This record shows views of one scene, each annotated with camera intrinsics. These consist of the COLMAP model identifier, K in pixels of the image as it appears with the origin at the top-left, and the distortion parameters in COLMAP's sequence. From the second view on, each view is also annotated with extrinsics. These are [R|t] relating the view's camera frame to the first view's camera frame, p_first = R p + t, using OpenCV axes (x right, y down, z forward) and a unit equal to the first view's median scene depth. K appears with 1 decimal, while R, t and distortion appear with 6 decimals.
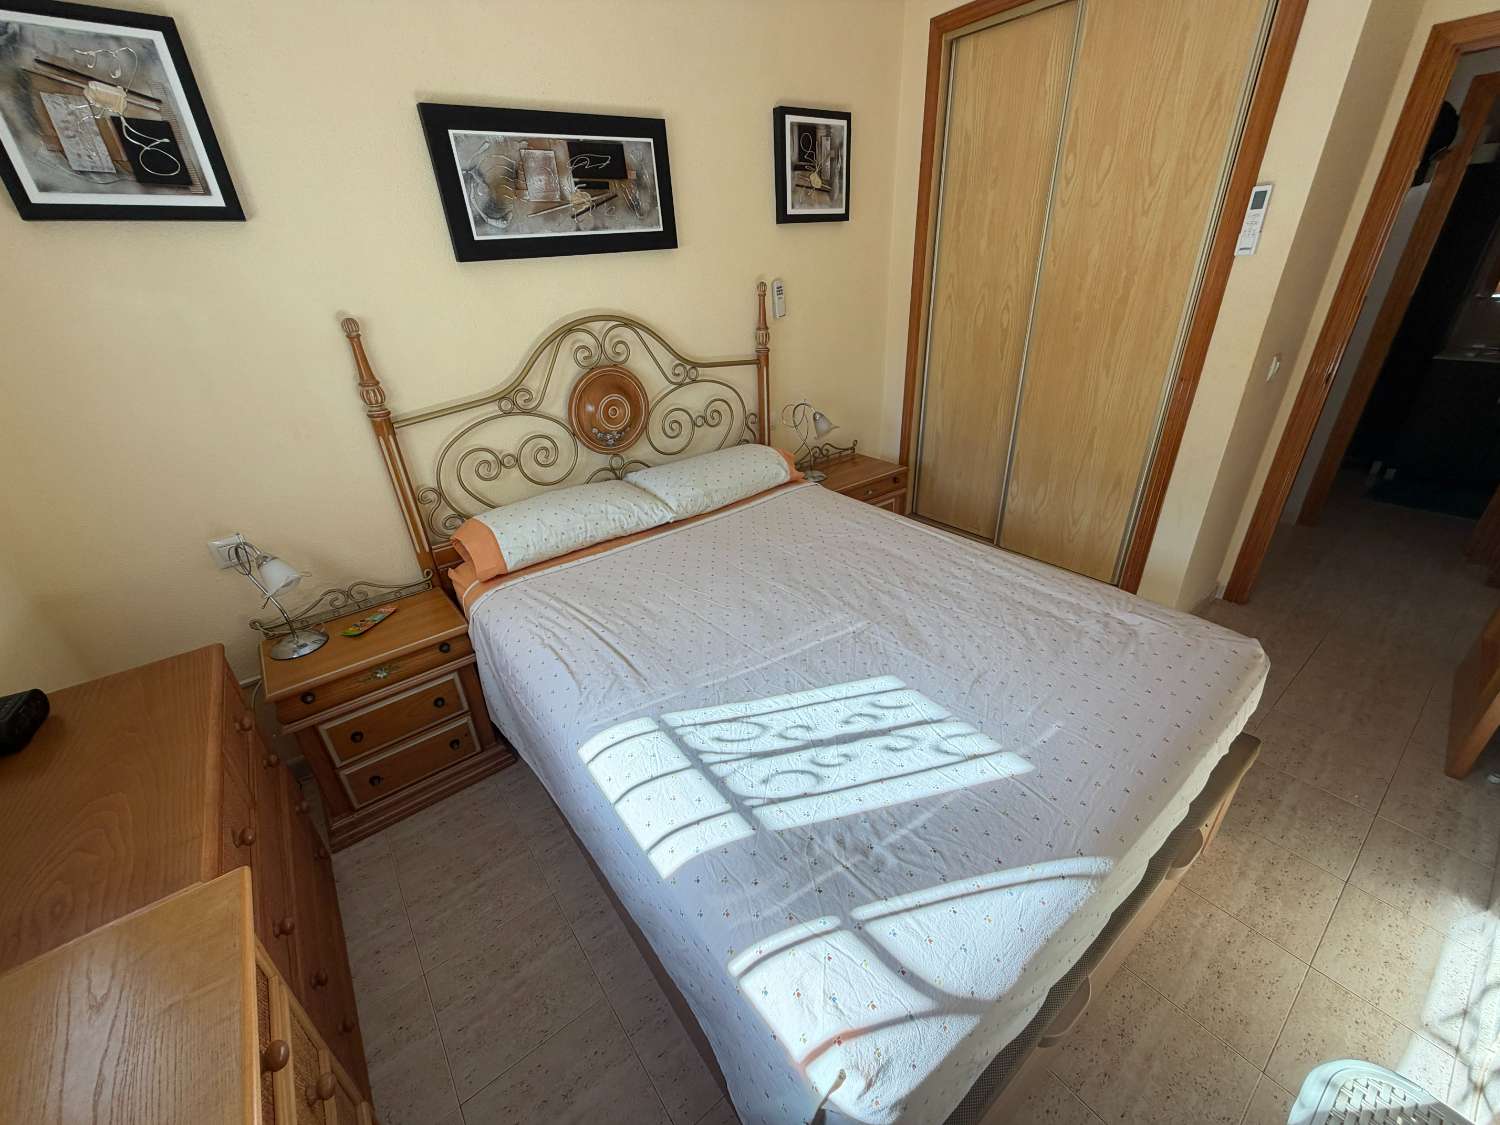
lens RADIAL K [[599.9, 0, 746.2], [0, 599.9, 567.2], [0, 0, 1]] dist [0.000338, 0.000160]
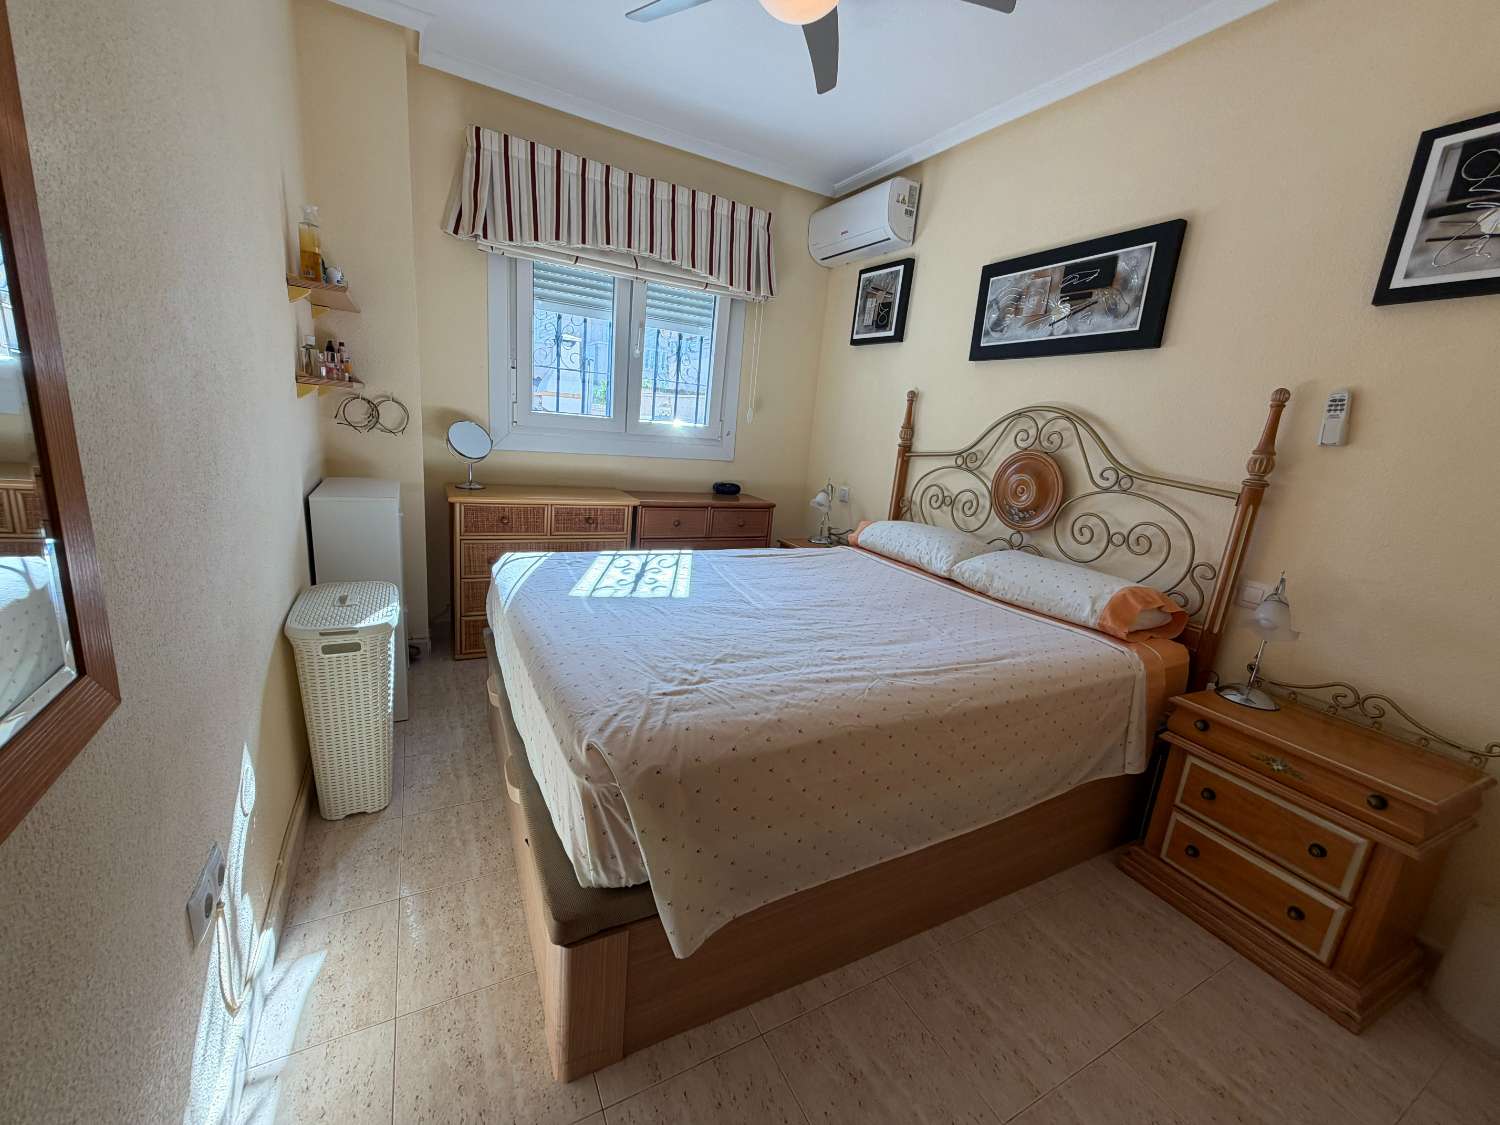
lens RADIAL K [[599.9, 0, 738.4], [0, 599.9, 567.2], [0, 0, 1]] dist [0.000338, 0.000160]
pose [[-0.188442, 0.264490, -0.945798, 1.110660], [-0.520745, 0.789608, 0.324566, -0.281475], [0.832655, 0.553682, -0.011063, 0.796175]]
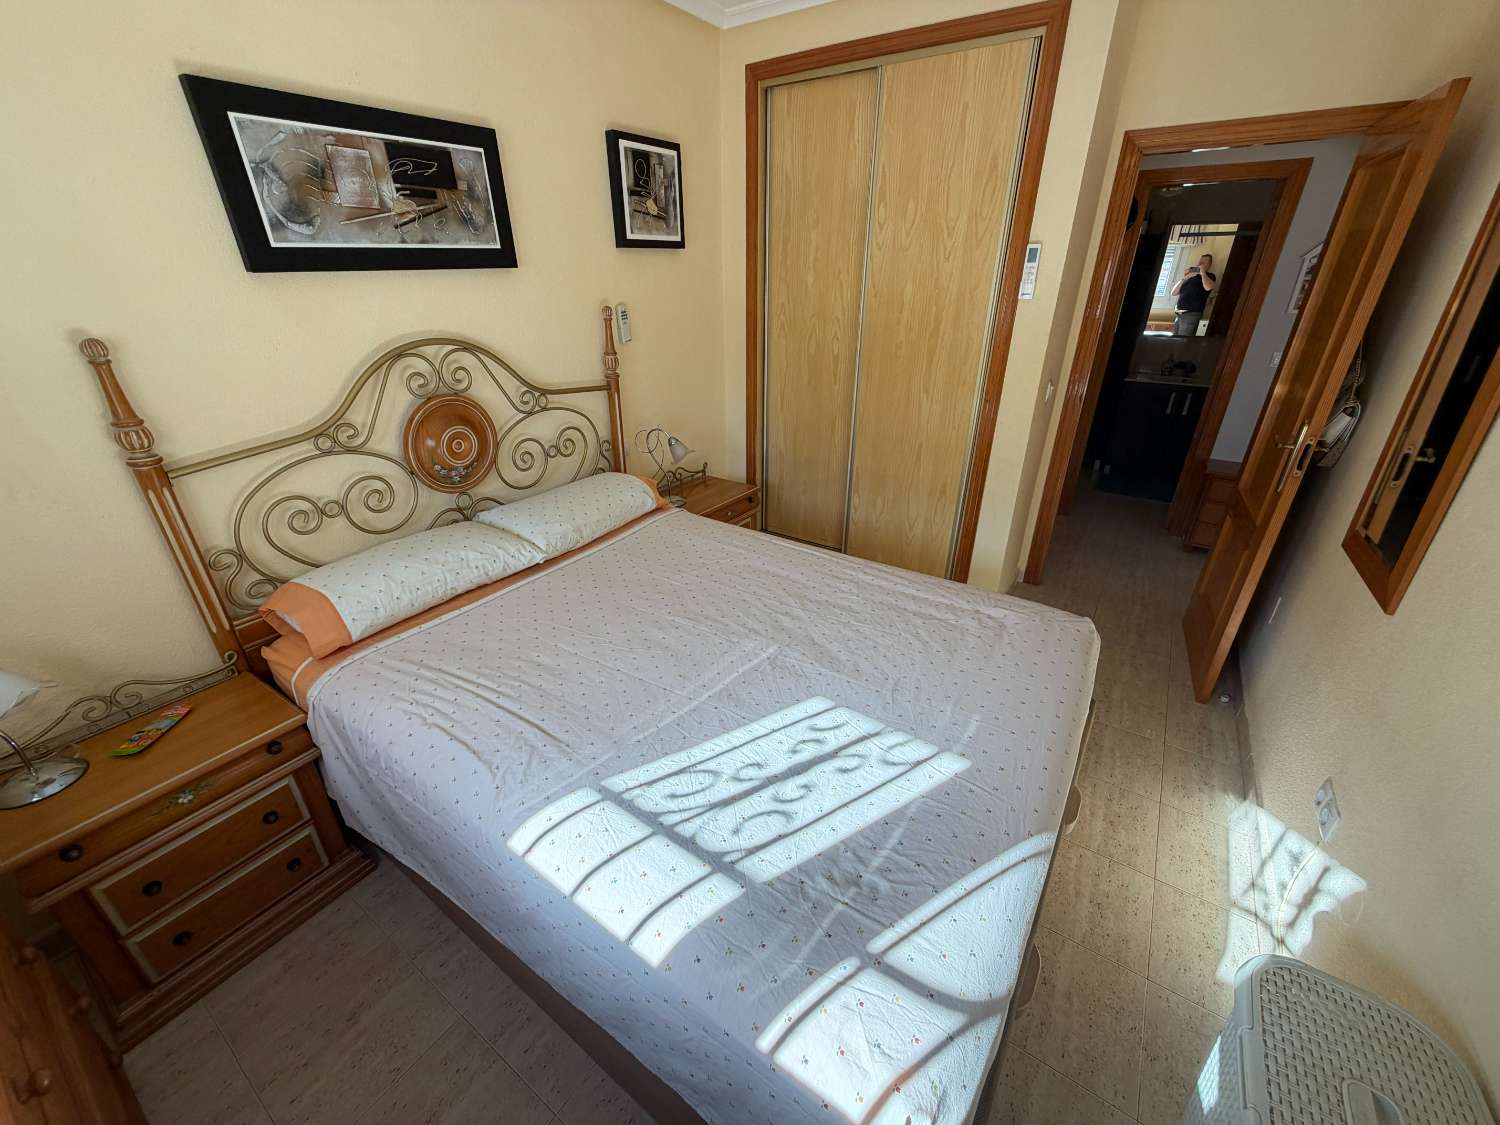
lens RADIAL K [[599.9, 0, 747.4], [0, 599.9, 566.5], [0, 0, 1]] dist [0.000338, 0.000160]
pose [[0.949560, -0.095767, 0.298604, -0.115856], [0.104496, 0.994436, -0.013365, -0.028649], [-0.295662, 0.043894, 0.954284, 0.038678]]
